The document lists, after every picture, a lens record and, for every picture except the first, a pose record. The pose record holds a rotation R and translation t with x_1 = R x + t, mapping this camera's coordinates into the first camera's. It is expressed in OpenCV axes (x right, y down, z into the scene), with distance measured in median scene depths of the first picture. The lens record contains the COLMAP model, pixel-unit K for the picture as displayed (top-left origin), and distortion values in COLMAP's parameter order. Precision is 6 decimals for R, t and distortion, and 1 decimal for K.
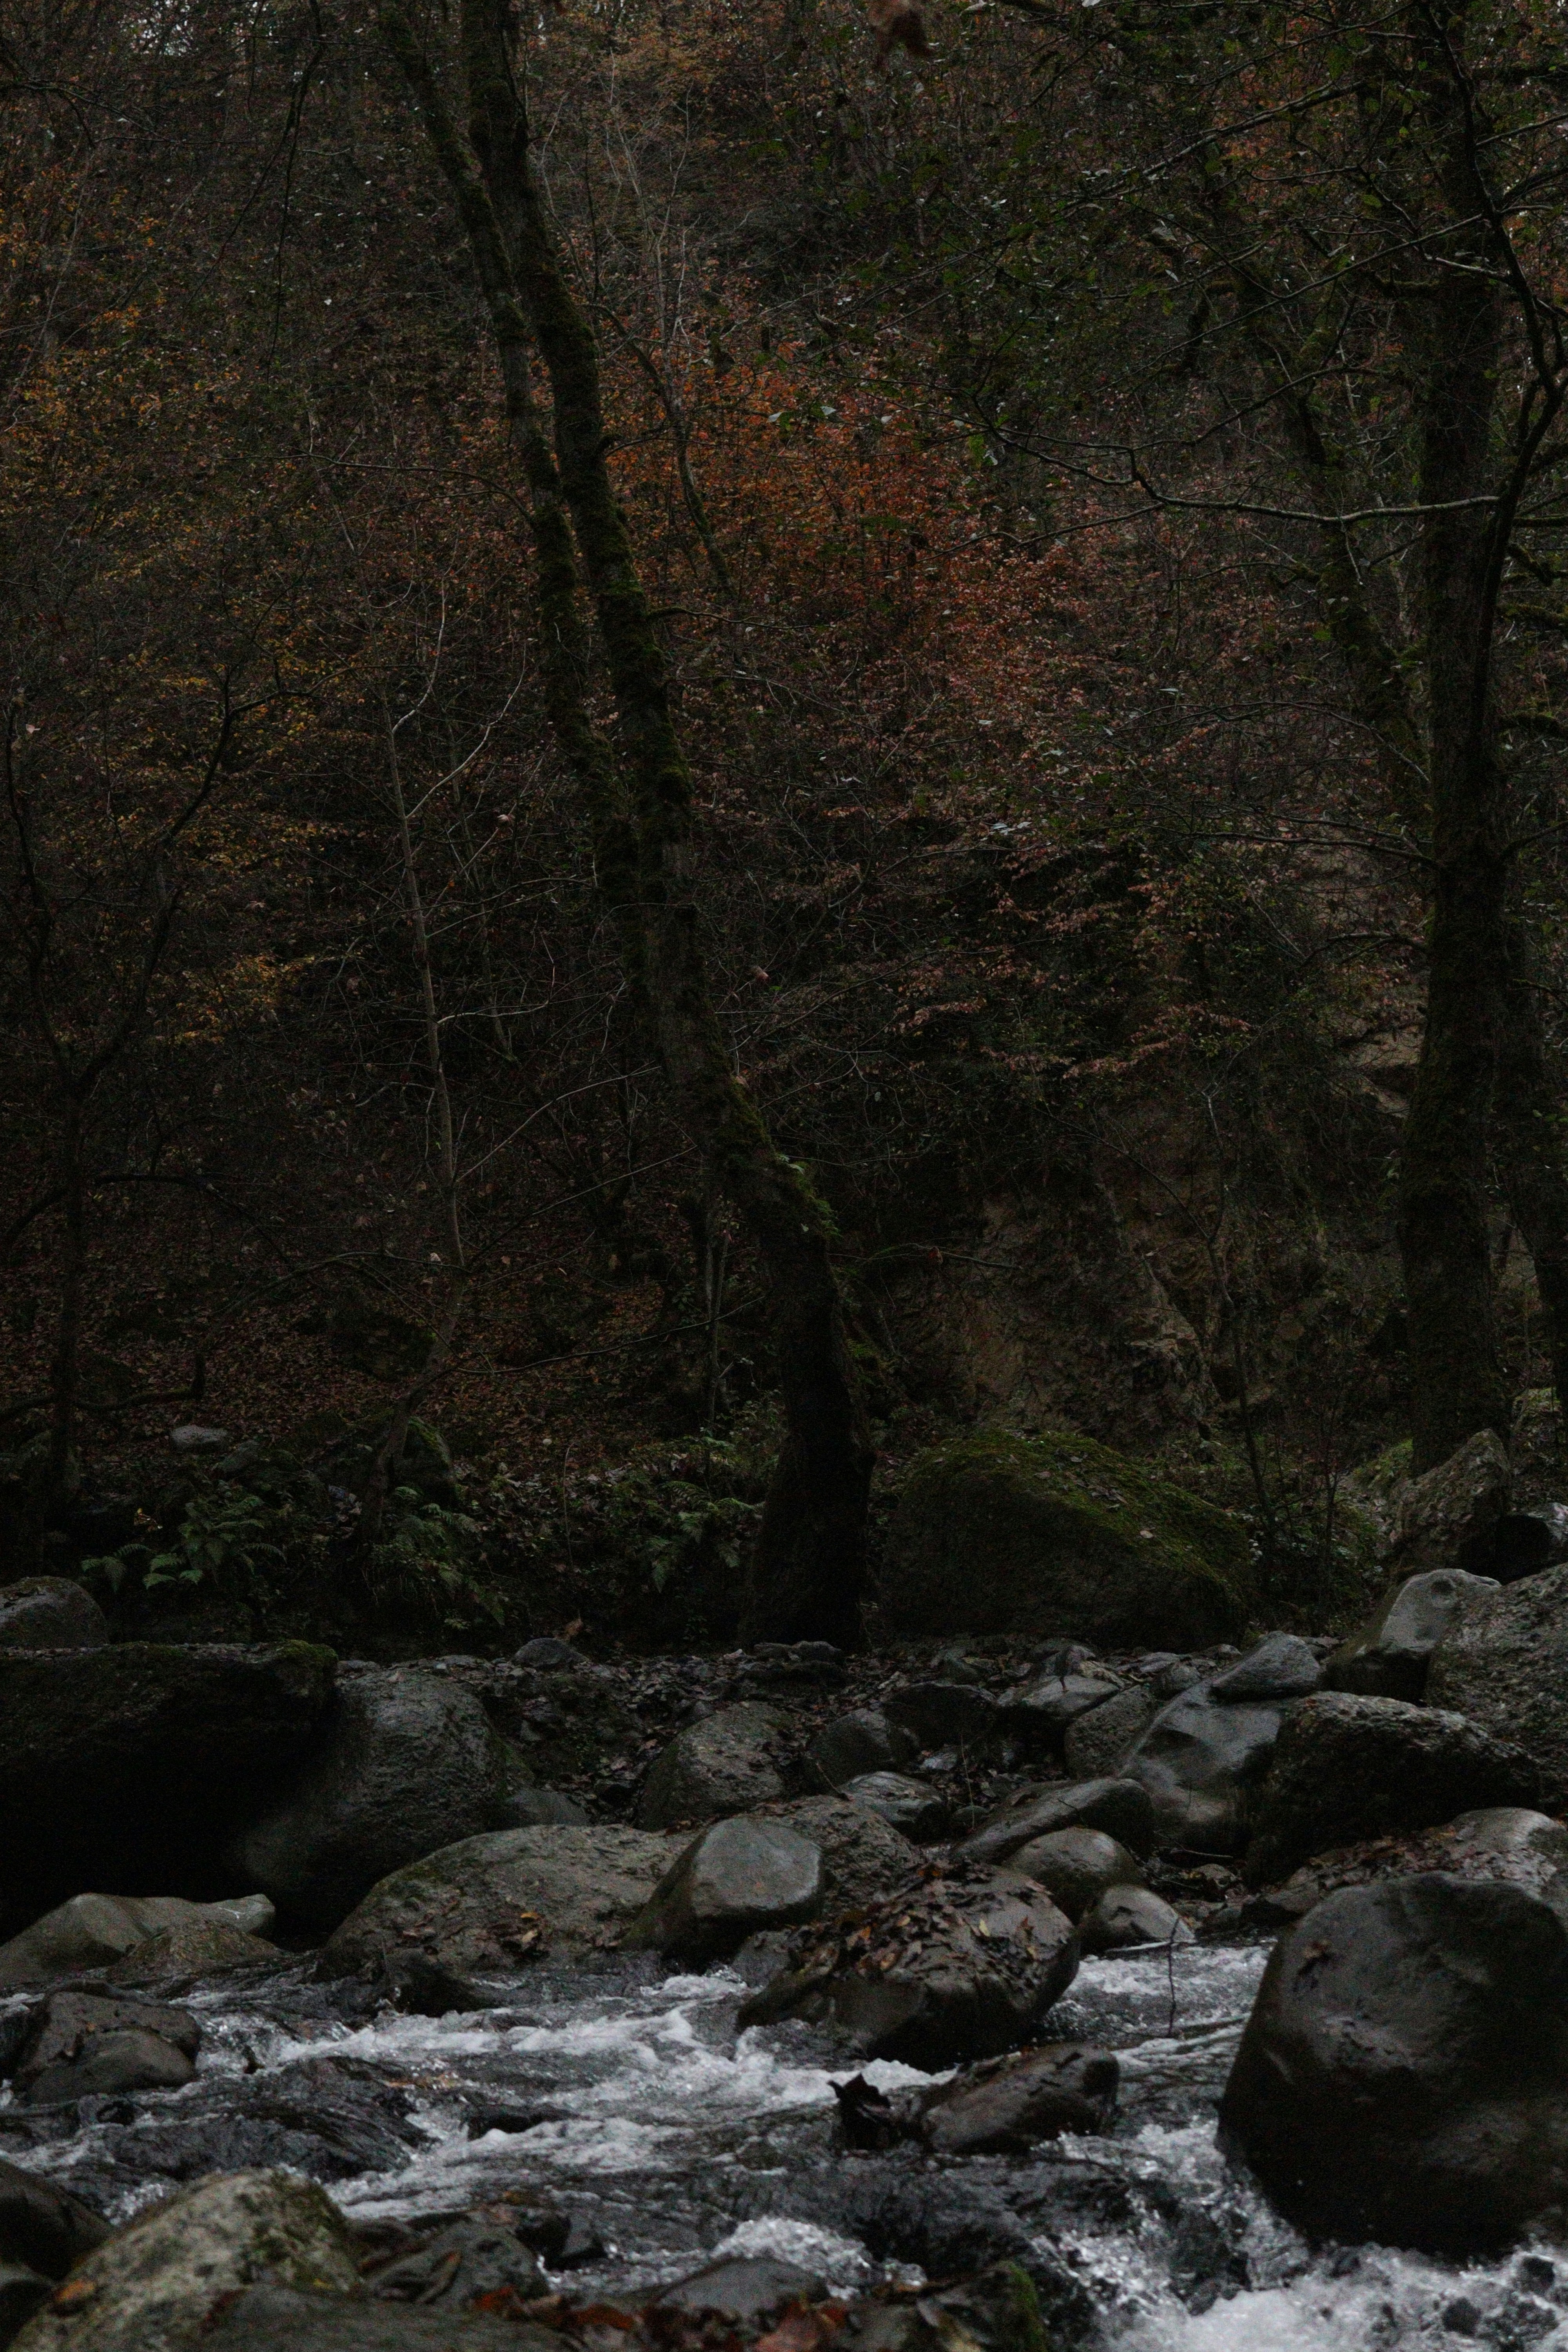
lens RADIAL K [[3534.5, 0, 784.0], [0, 3534.5, 1176.0], [0, 0, 1]] dist [-0.023111, 0.125952]
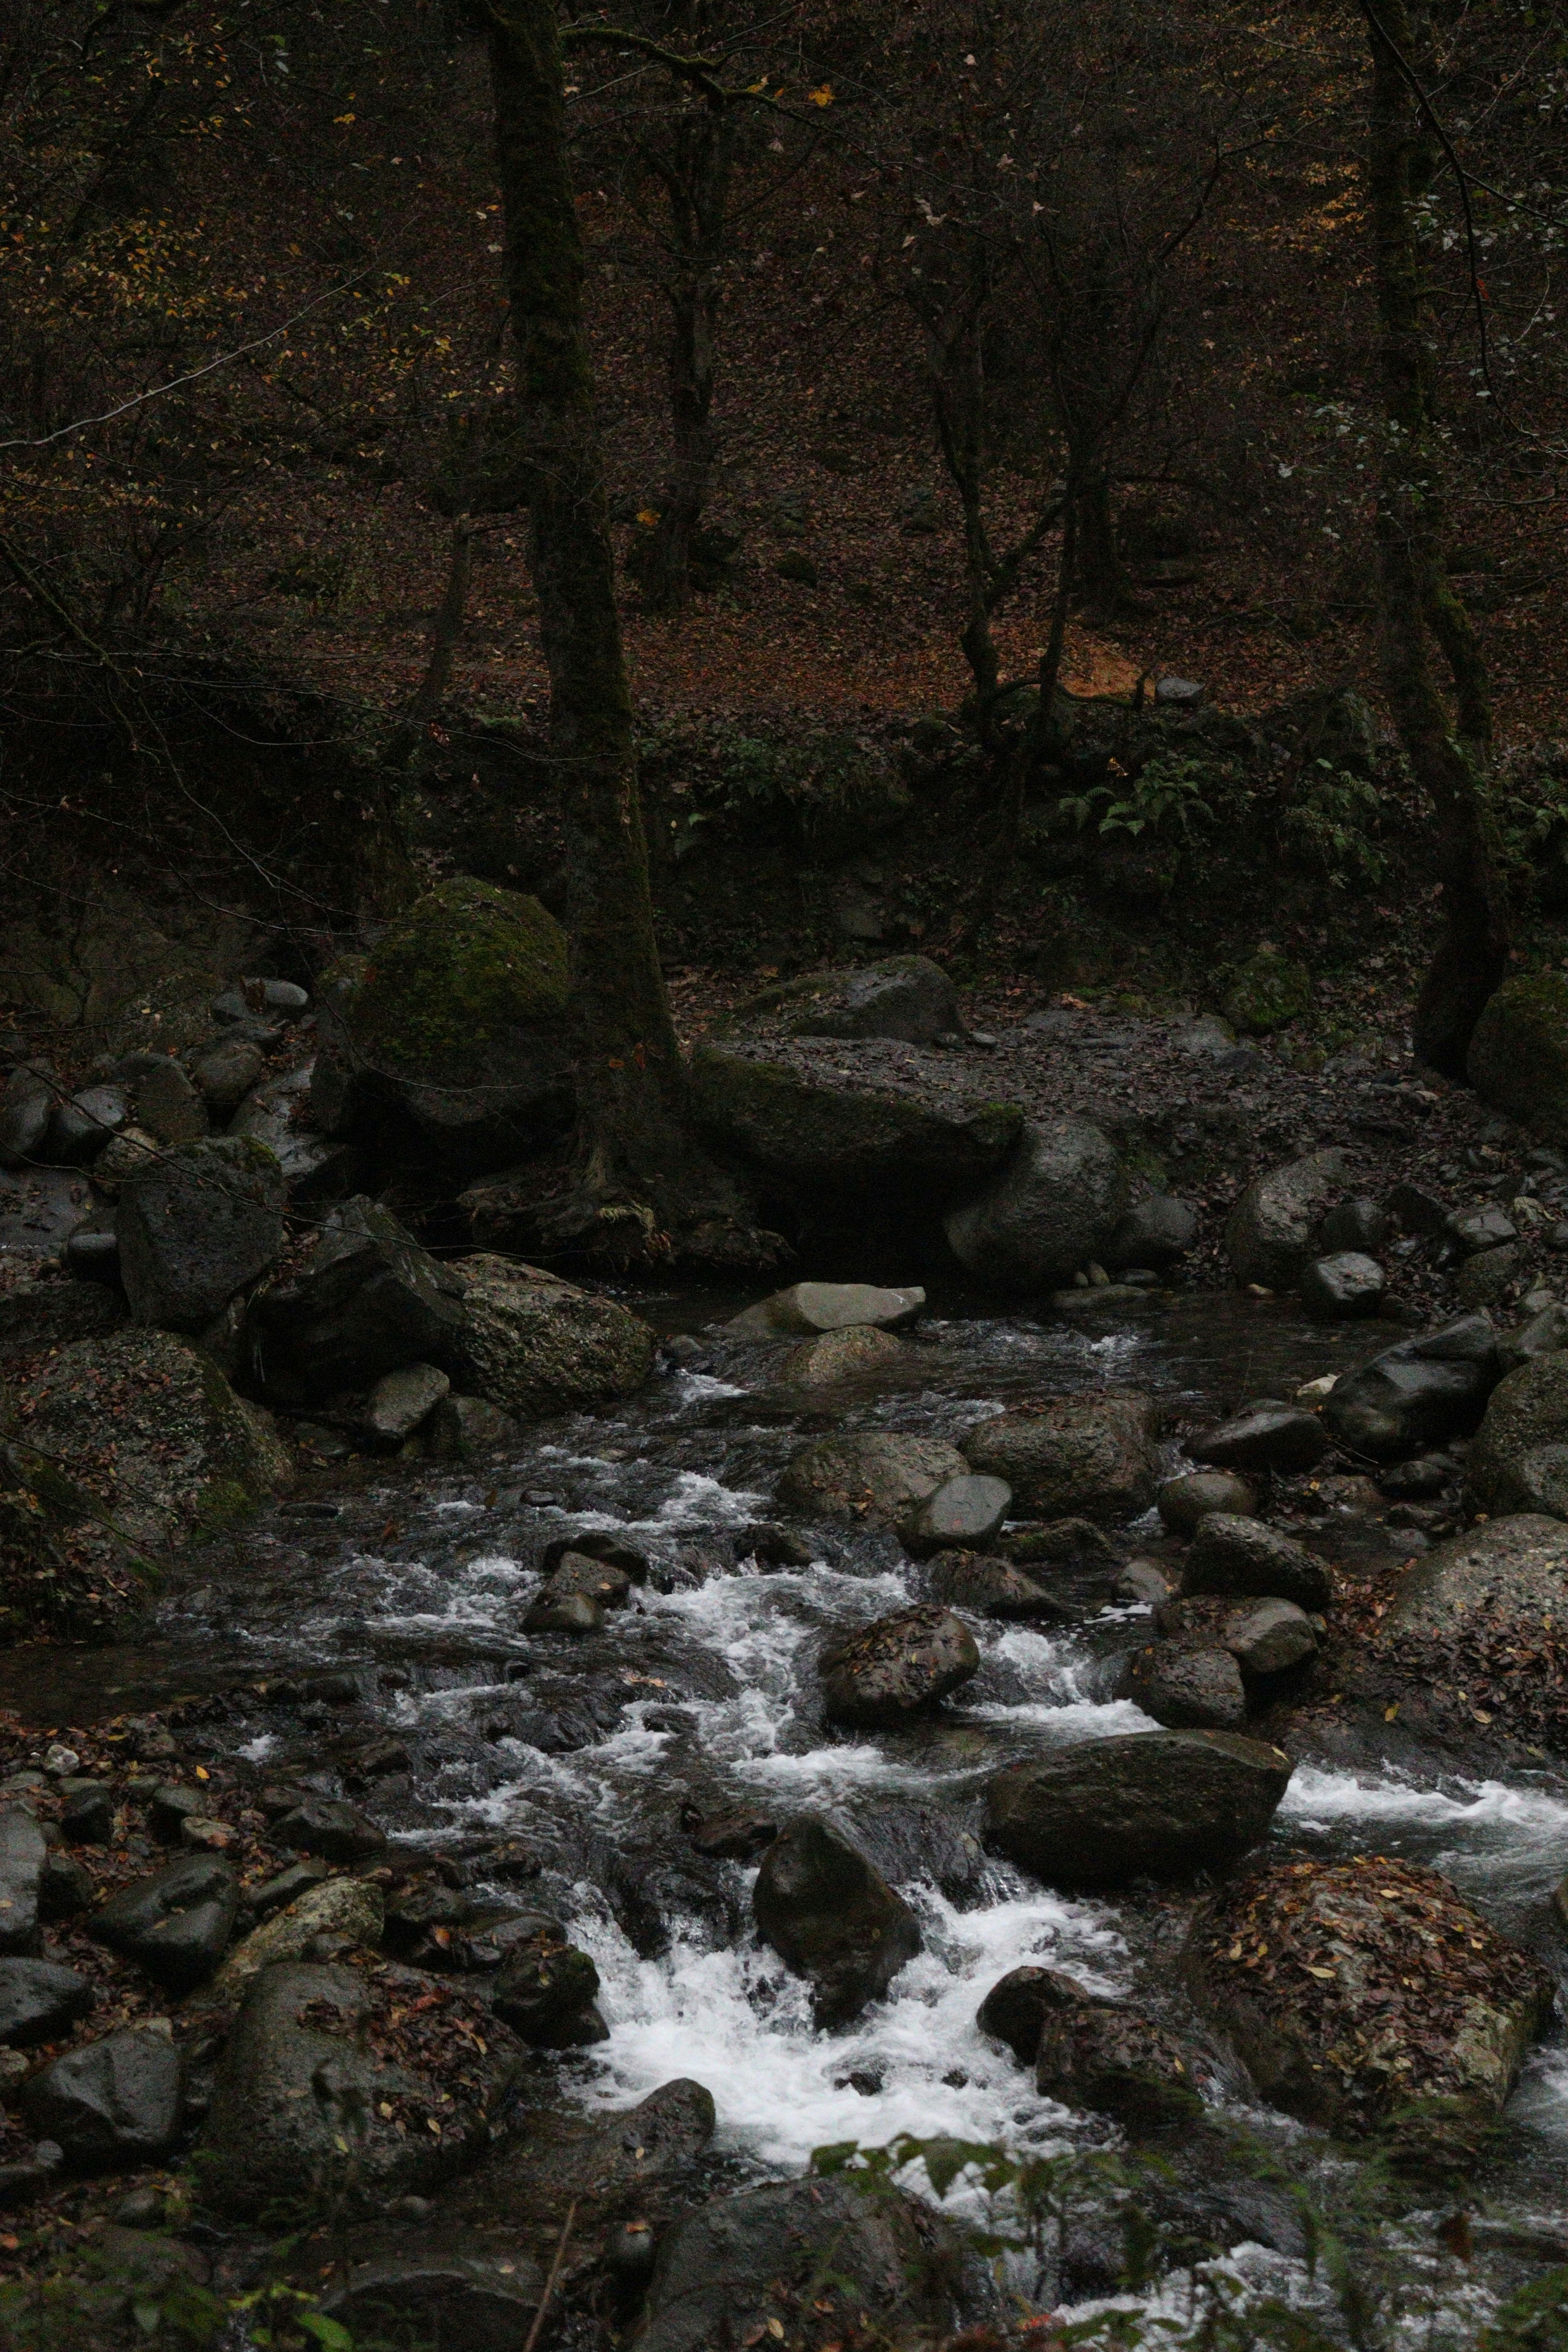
lens RADIAL K [[3534.5, 0, 784.0], [0, 3534.5, 1176.0], [0, 0, 1]] dist [-0.023111, 0.125952]
pose [[0.916426, 0.190368, -0.352027, 0.274209], [-0.047760, 0.925356, 0.376078, -0.347475], [0.397343, -0.327835, 0.857113, -0.312192]]
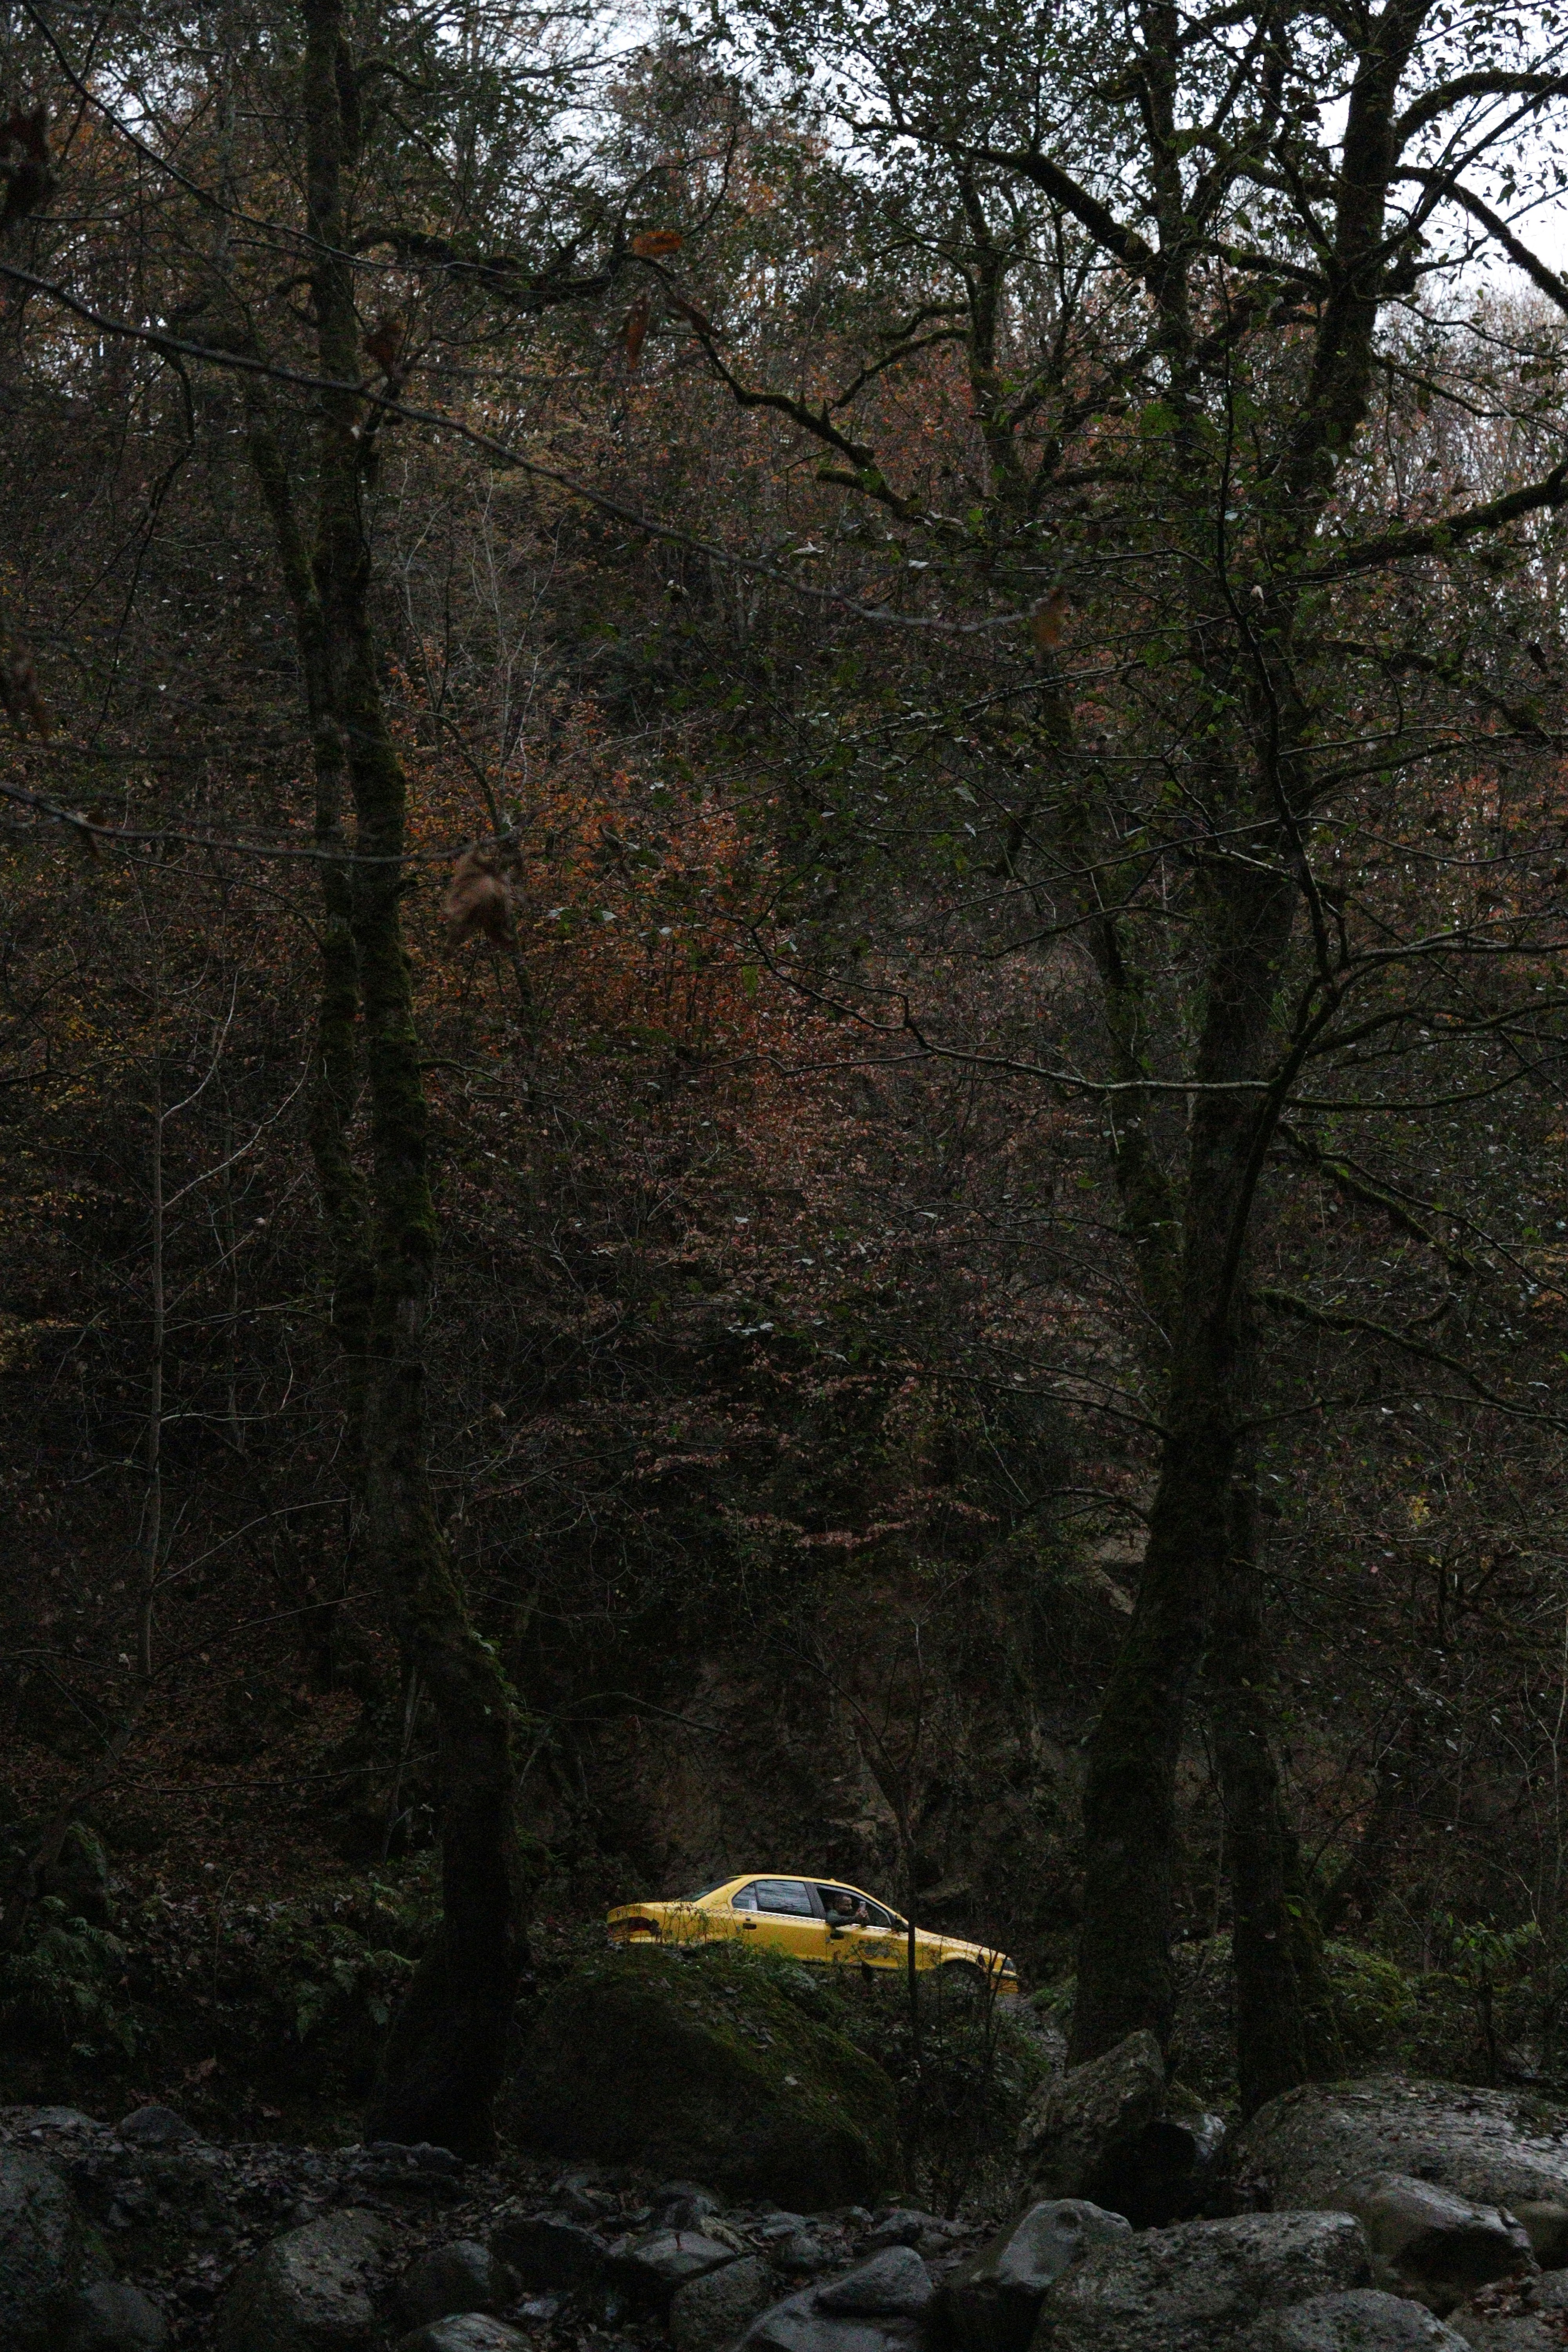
lens RADIAL K [[3534.5, 0, 784.0], [0, 3534.5, 1176.0], [0, 0, 1]] dist [-0.023111, 0.125952]
pose [[0.988893, 0.137486, 0.056462, 0.011513], [-0.130240, 0.984615, -0.116493, -0.027292], [-0.071609, 0.107845, 0.991585, 0.016741]]
